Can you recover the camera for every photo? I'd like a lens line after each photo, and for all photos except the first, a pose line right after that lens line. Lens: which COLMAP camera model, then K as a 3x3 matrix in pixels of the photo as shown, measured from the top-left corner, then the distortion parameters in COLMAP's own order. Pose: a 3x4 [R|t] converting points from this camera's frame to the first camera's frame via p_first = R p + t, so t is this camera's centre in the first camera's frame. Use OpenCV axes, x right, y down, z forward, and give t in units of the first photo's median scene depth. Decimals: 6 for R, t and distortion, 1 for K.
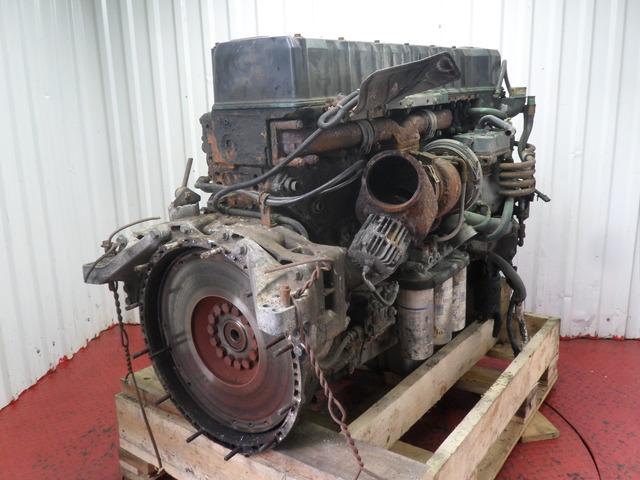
lens RADIAL K [[564.9, 0, 323.5], [0, 564.9, 240.5], [0, 0, 1]] dist [-0.023047, -0.007848]
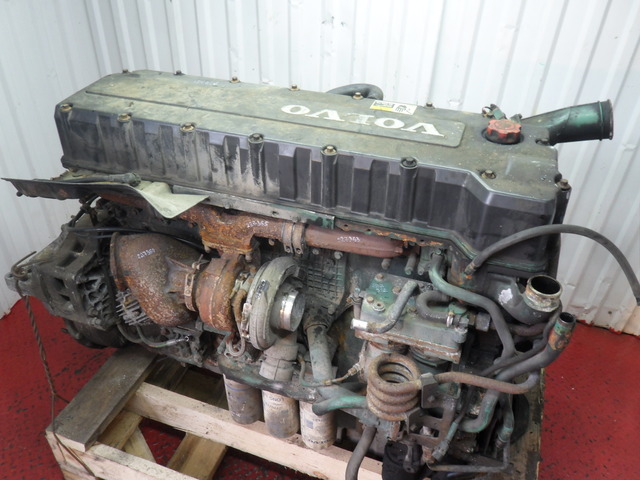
lens RADIAL K [[556.1, 0, 320.0], [0, 556.1, 240.0], [0, 0, 1]] dist [0.011965, -0.078301]
pose [[0.981257, 0.163722, -0.101638, 0.113632], [-0.105062, 0.896664, 0.430065, -0.313713], [0.161546, -0.411326, 0.897059, 0.155040]]
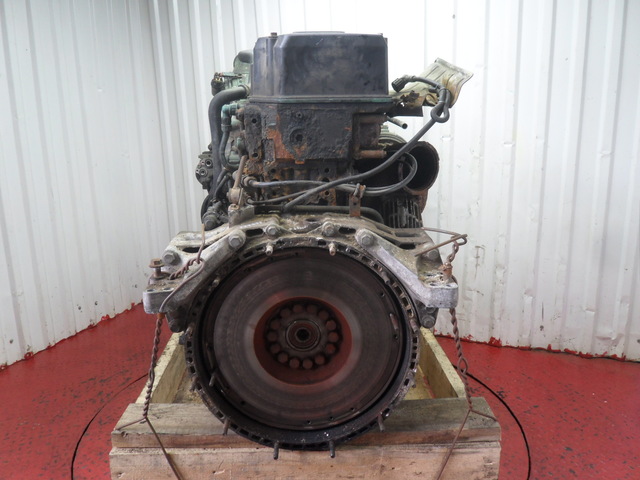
lens RADIAL K [[556.1, 0, 320.0], [0, 556.1, 240.0], [0, 0, 1]] dist [0.011965, -0.078301]
pose [[0.959810, 0.071933, -0.271276, 0.251562], [-0.068146, 0.997402, 0.023369, -0.004885], [0.272252, -0.003944, 0.962218, 0.017136]]
